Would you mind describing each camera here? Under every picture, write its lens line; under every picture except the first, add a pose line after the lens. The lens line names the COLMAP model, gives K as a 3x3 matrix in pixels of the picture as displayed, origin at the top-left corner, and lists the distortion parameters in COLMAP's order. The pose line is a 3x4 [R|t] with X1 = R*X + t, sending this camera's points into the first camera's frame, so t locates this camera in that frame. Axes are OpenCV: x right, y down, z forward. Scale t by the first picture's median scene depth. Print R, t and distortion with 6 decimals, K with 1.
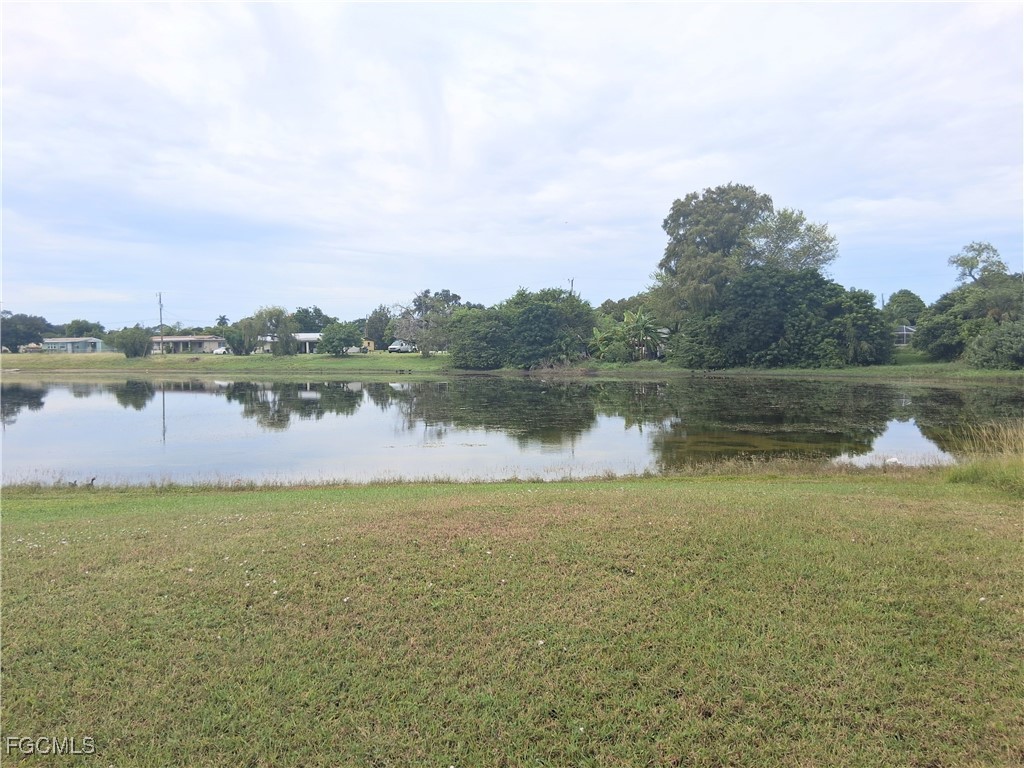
lens RADIAL K [[784.3, 0, 512.0], [0, 784.3, 384.0], [0, 0, 1]] dist [0.147392, -0.230935]
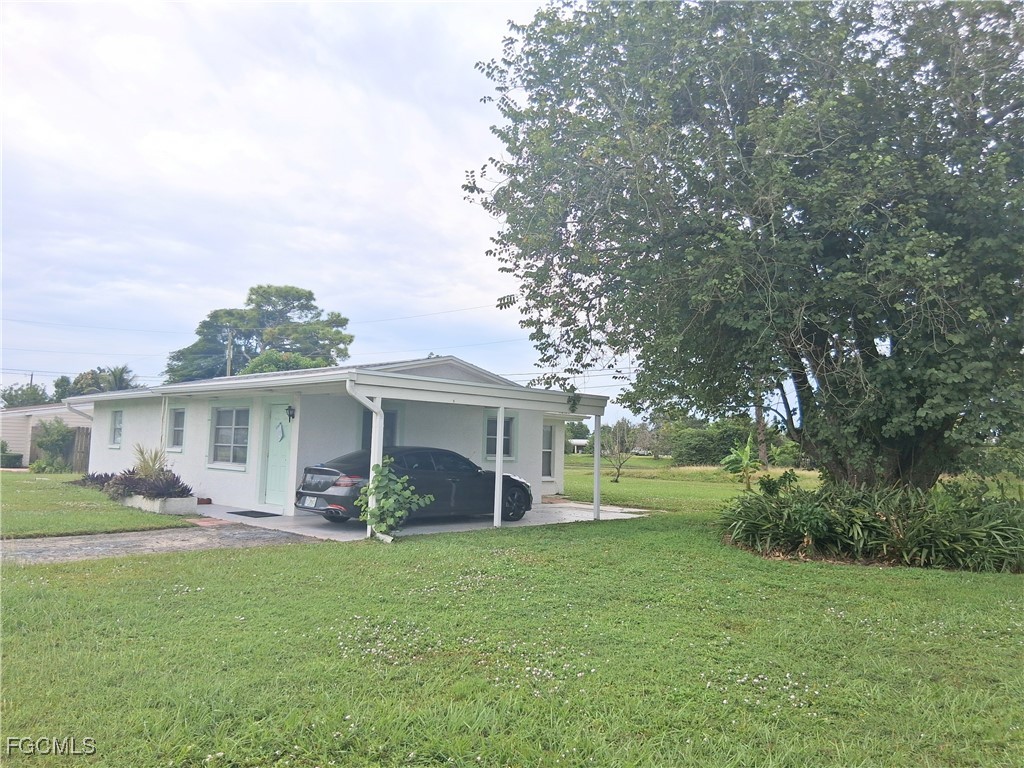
lens RADIAL K [[784.3, 0, 512.0], [0, 784.3, 384.0], [0, 0, 1]] dist [0.147392, -0.230935]
pose [[0.962580, 0.011407, -0.270757, 0.039266], [-0.045159, 0.991896, -0.118760, 0.018204], [0.267208, 0.126543, 0.955294, -0.613947]]
